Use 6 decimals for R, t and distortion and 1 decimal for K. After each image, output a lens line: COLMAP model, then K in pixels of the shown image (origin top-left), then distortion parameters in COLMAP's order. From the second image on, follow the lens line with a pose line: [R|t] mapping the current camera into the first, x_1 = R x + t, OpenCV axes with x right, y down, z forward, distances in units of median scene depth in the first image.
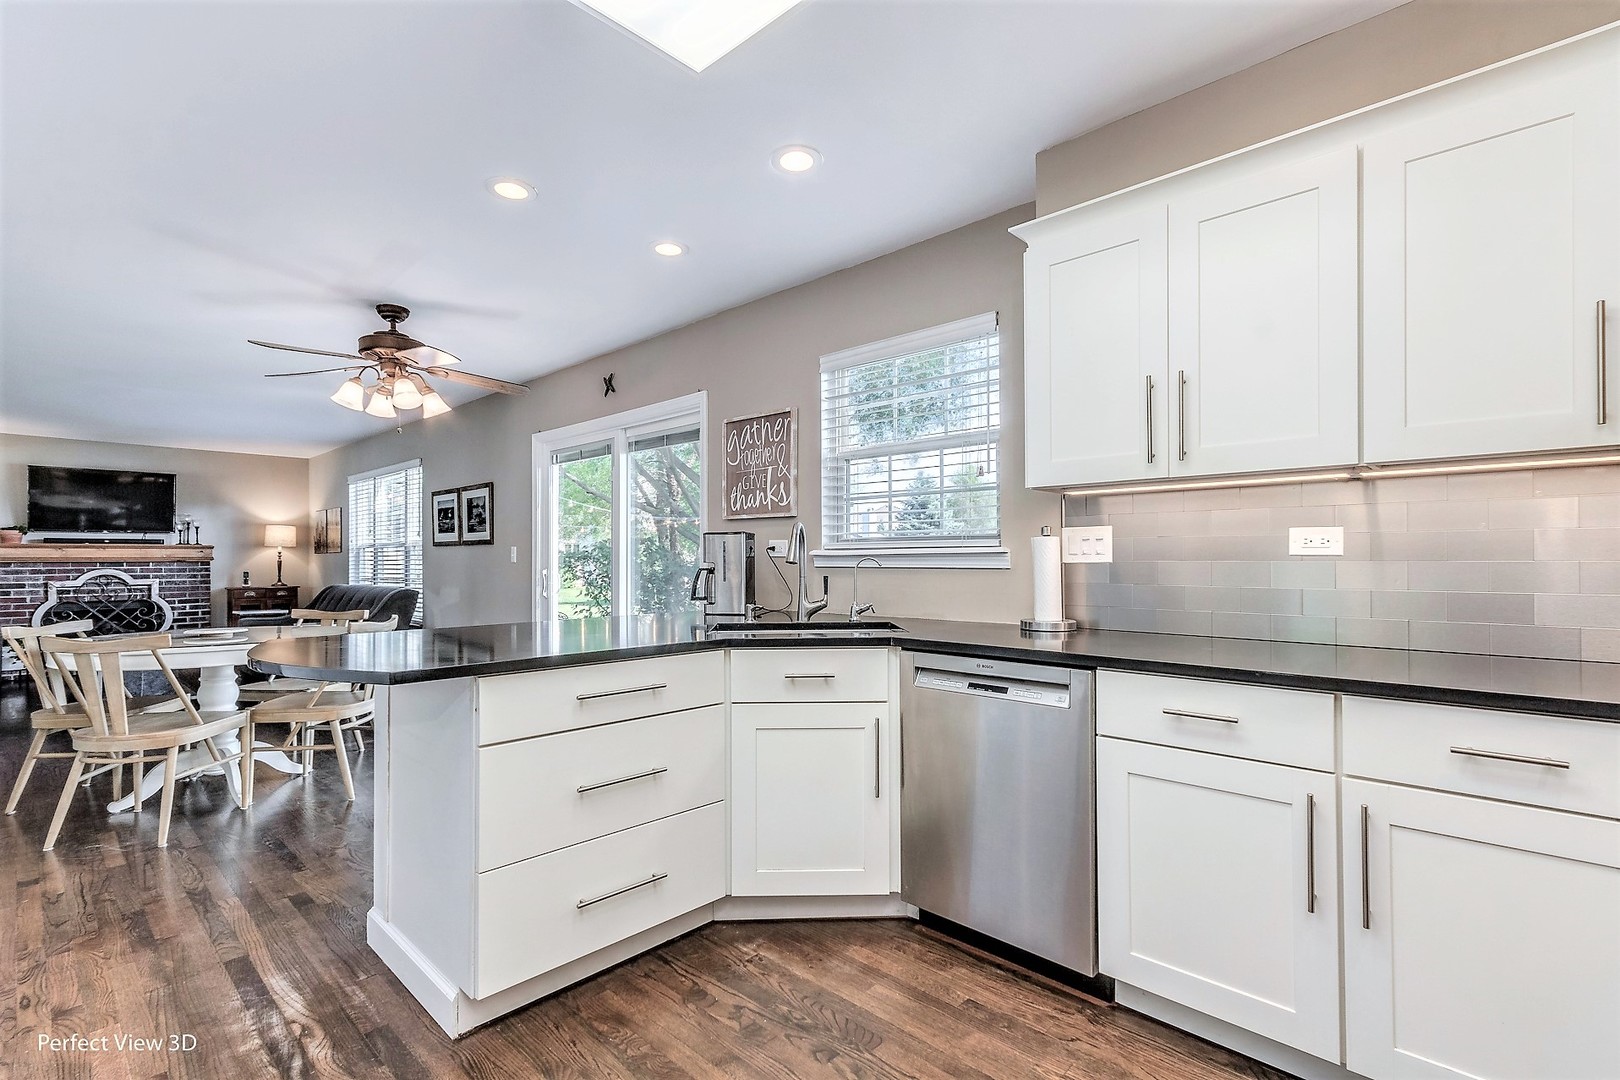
lens RADIAL K [[788.7, 0, 810.0], [0, 788.7, 540.0], [0, 0, 1]] dist [0.004369, 0.000506]
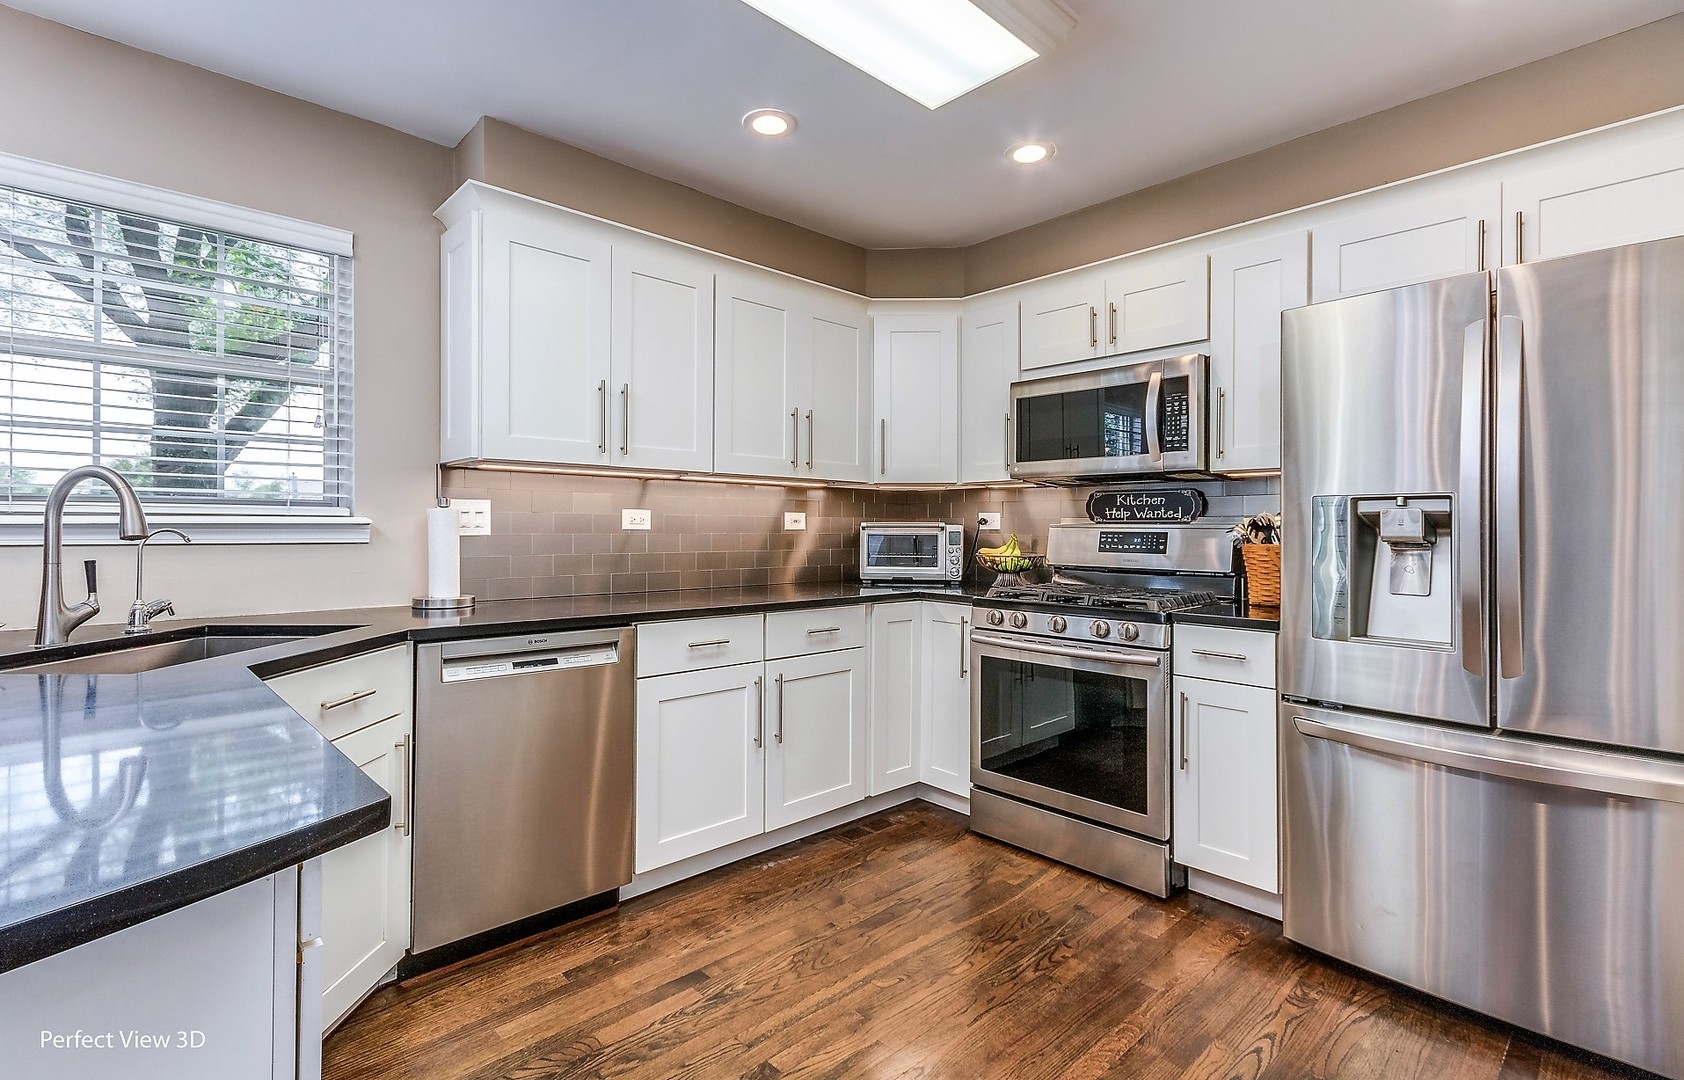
lens RADIAL K [[751.7, 0, 839.7], [0, 751.7, 529.9], [0, 0, 1]] dist [0.000253, 0.000116]
pose [[0.041403, 0.007375, 0.999115, -0.679825], [-0.023310, 0.999708, -0.006413, 0.019505], [-0.998871, -0.023024, 0.041563, 0.580208]]
